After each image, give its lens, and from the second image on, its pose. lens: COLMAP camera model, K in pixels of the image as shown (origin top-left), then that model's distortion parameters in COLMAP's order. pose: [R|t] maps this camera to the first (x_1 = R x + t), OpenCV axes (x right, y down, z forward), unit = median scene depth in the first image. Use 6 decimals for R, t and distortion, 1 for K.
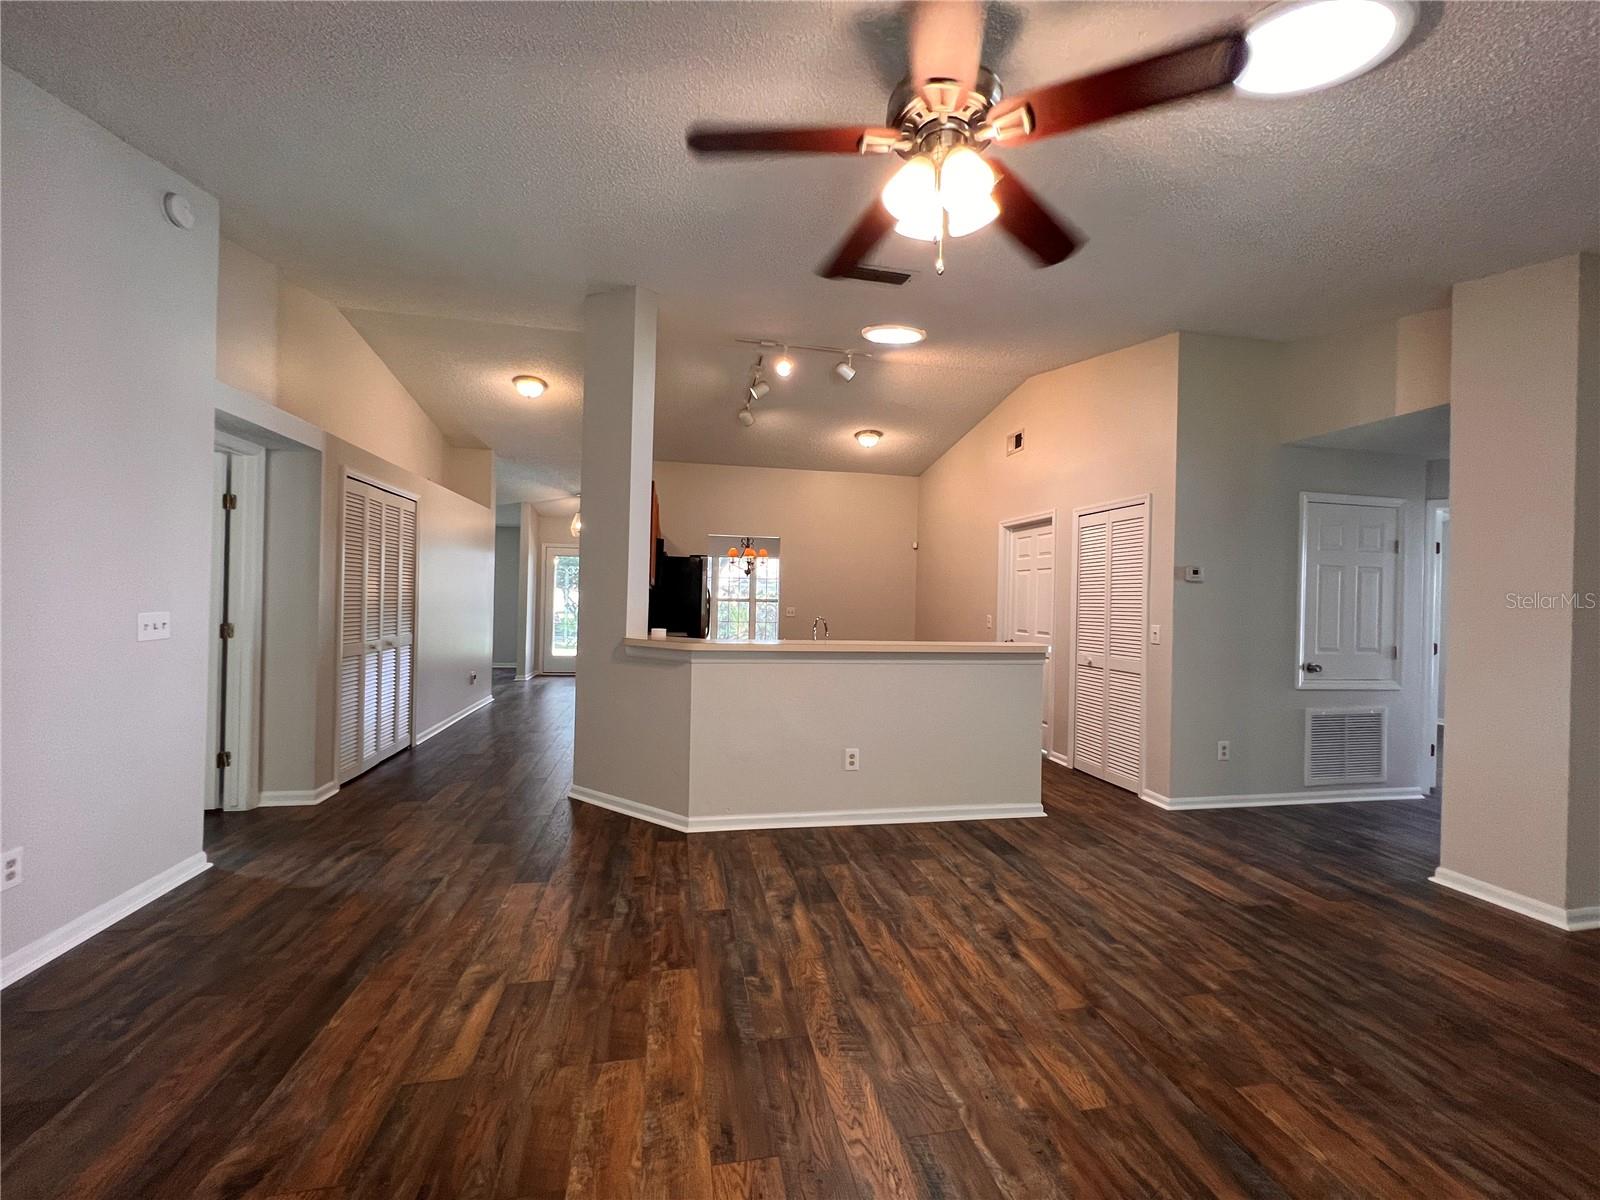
lens RADIAL K [[641.1, 0, 800.0], [0, 641.1, 600.0], [0, 0, 1]] dist [-0.000017, 0.000003]
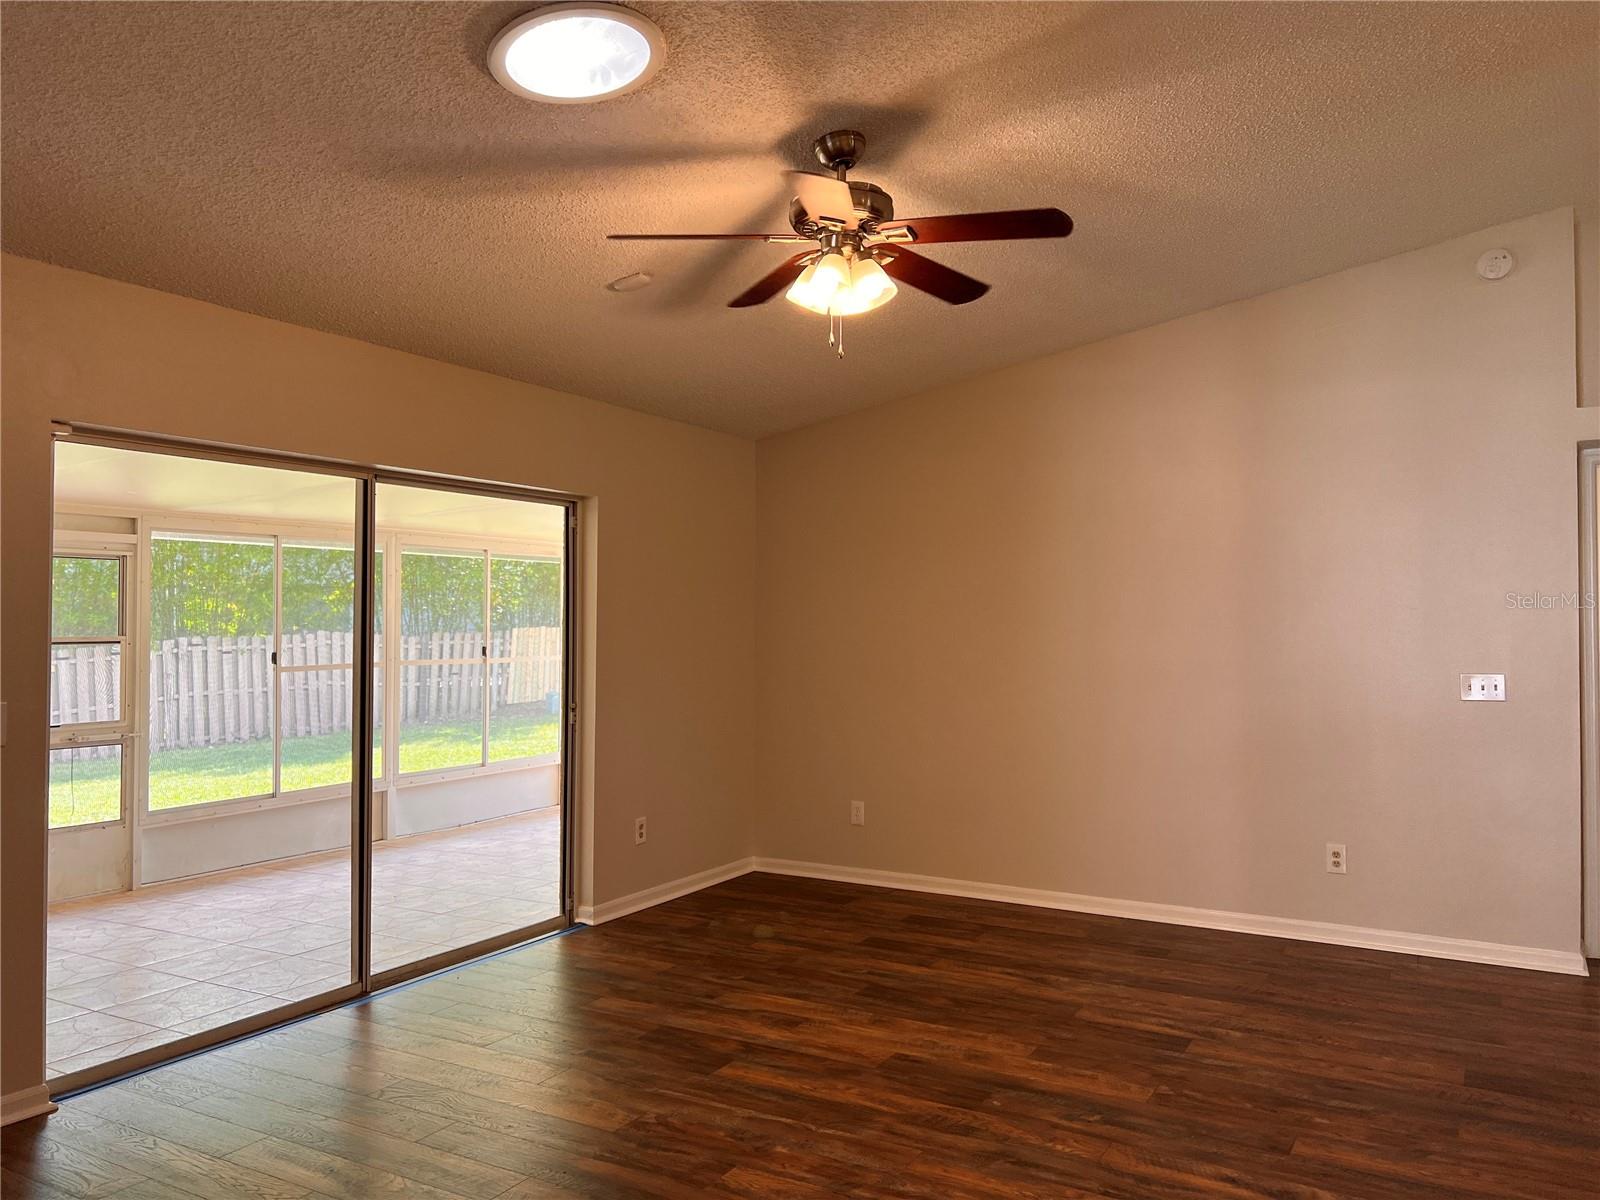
lens RADIAL K [[1198.1, 0, 801.7], [0, 1198.1, 611.2], [0, 0, 1]] dist [0.068728, -0.088668]
pose [[-0.661176, -0.032728, -0.749517, 1.418448], [-0.017689, 0.999450, -0.028036, -0.010194], [0.750023, -0.005279, -0.661391, 1.822326]]
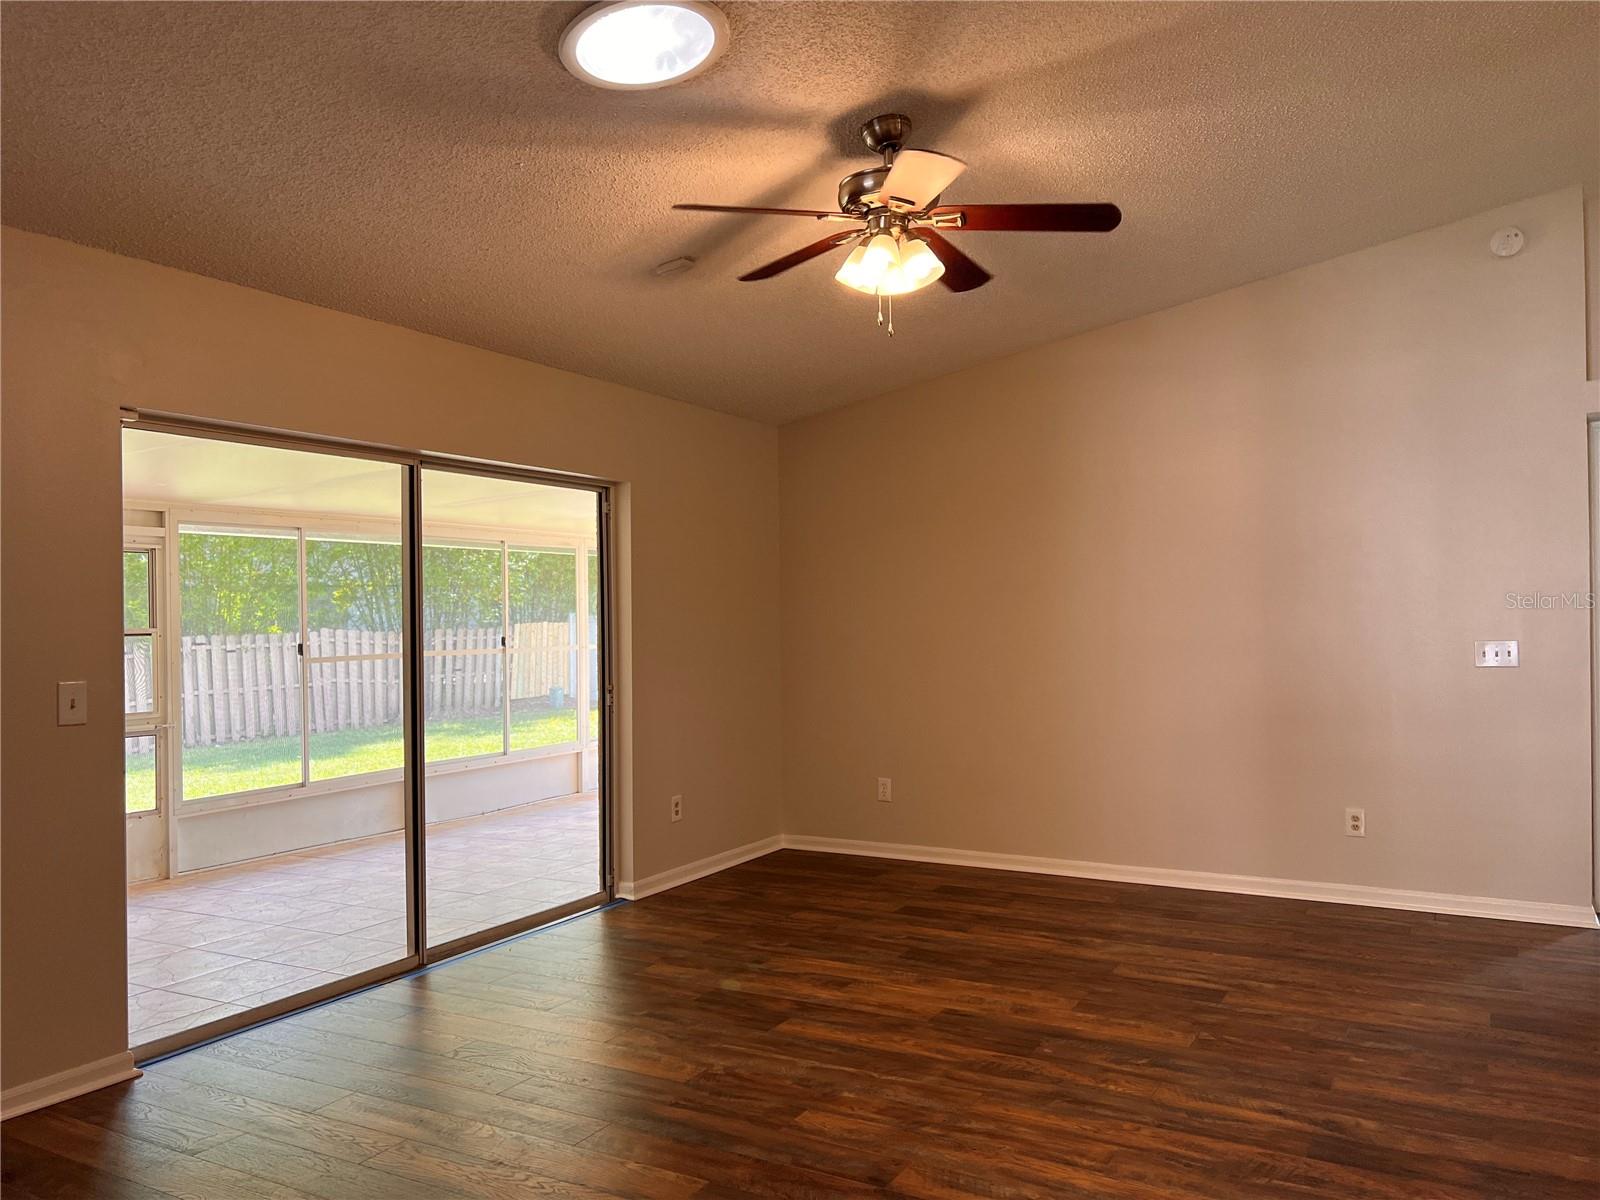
lens RADIAL K [[1197.2, 0, 811.0], [0, 1197.2, 628.0], [0, 0, 1]] dist [0.069995, -0.096068]
pose [[-0.651531, -0.008982, -0.758569, 1.517550], [-0.002760, 0.999951, -0.009469, 0.024011], [0.758617, -0.004076, -0.651524, 1.796254]]
